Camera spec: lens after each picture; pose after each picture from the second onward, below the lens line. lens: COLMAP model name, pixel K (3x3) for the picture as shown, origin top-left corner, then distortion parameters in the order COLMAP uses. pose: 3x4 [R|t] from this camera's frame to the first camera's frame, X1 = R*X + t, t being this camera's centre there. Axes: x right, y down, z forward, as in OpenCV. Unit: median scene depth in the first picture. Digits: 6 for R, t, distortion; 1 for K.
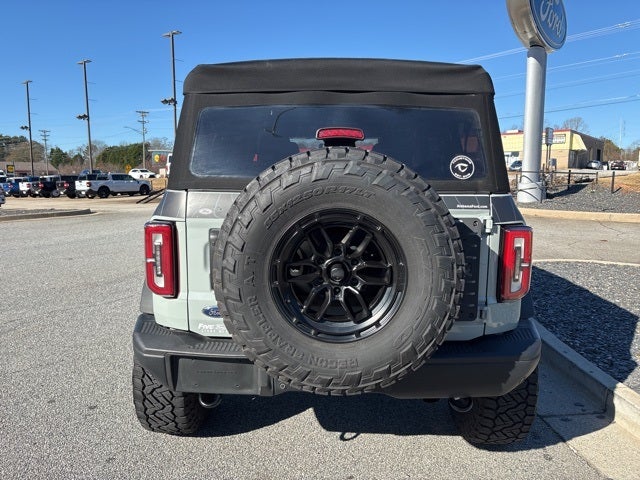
lens RADIAL K [[479.9, 0, 322.7], [0, 479.9, 237.4], [0, 0, 1]] dist [0.049625, -0.055383]
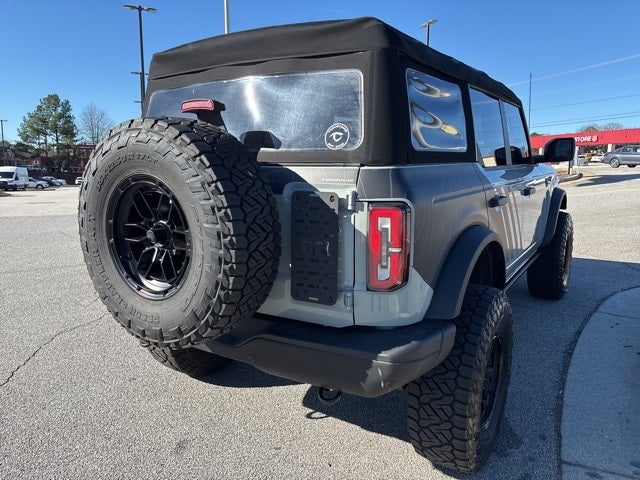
lens RADIAL K [[479.9, 0, 322.7], [0, 479.9, 237.4], [0, 0, 1]] dist [0.049625, -0.055383]
pose [[0.859419, 0.076557, -0.505507, 0.735569], [-0.065301, 0.997064, 0.039983, 0.008933], [0.507084, -0.001352, 0.861896, 0.209602]]
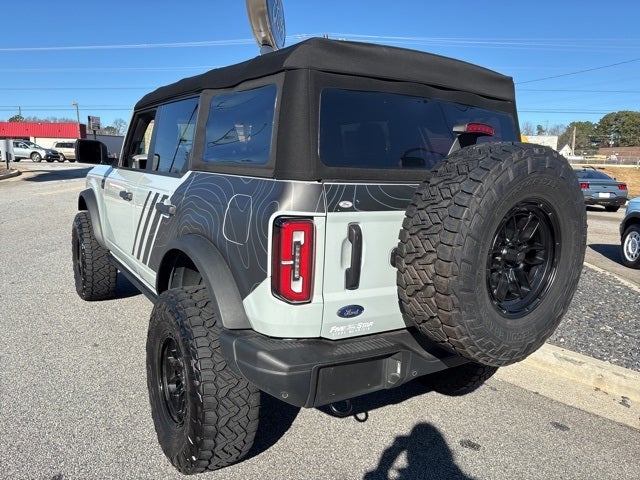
lens RADIAL K [[479.9, 0, 322.7], [0, 479.9, 237.4], [0, 0, 1]] dist [0.049625, -0.055383]
pose [[0.825576, -0.067232, 0.560271, -0.783137], [0.052330, 0.997720, 0.042615, -0.031459], [-0.561859, -0.005863, 0.827212, 0.259636]]
